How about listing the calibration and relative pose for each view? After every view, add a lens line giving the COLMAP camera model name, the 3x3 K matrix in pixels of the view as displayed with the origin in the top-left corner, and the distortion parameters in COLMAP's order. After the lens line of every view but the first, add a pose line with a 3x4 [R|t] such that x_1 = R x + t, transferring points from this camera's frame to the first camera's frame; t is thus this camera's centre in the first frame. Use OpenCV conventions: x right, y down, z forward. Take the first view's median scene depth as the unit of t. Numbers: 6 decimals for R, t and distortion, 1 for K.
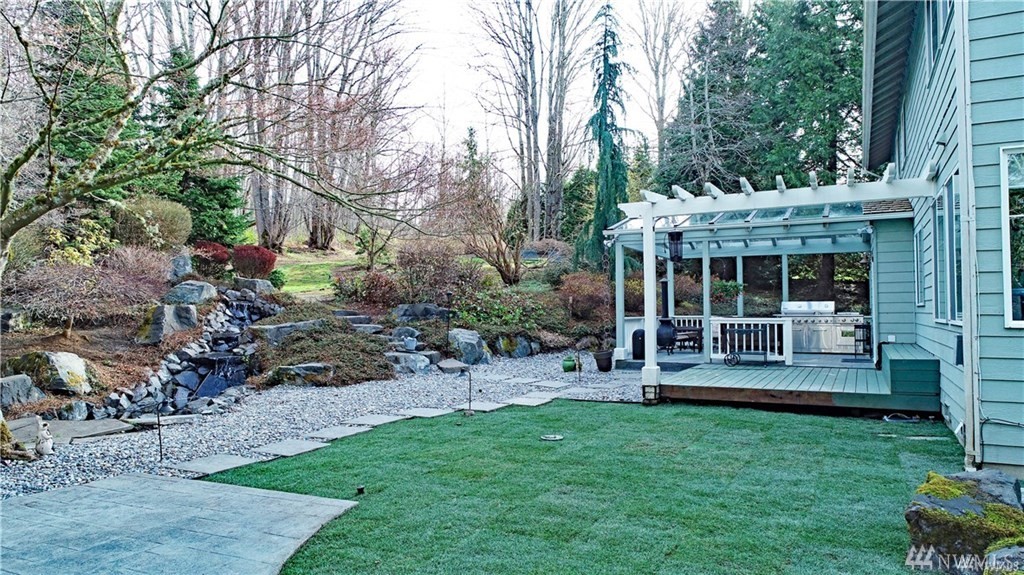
lens RADIAL K [[685.6, 0, 512.0], [0, 685.6, 287.5], [0, 0, 1]] dist [-0.003166, -0.000549]
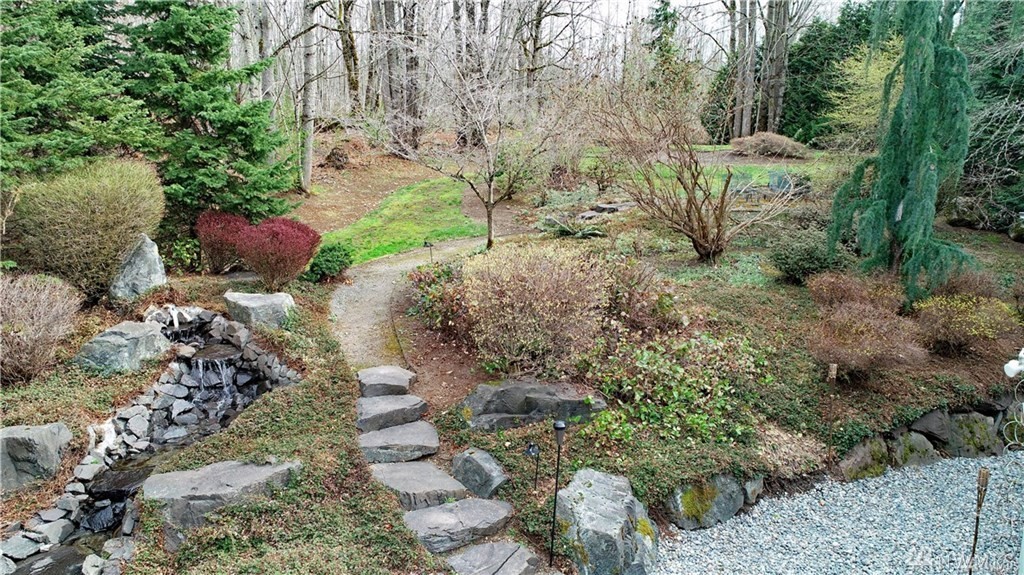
lens RADIAL K [[685.6, 0, 512.0], [0, 685.6, 287.5], [0, 0, 1]] dist [-0.003166, -0.000549]
pose [[0.962340, 0.051821, -0.266863, -0.008136], [0.002794, 0.979725, 0.200326, -0.144826], [0.271833, -0.193527, 0.942684, 0.528977]]
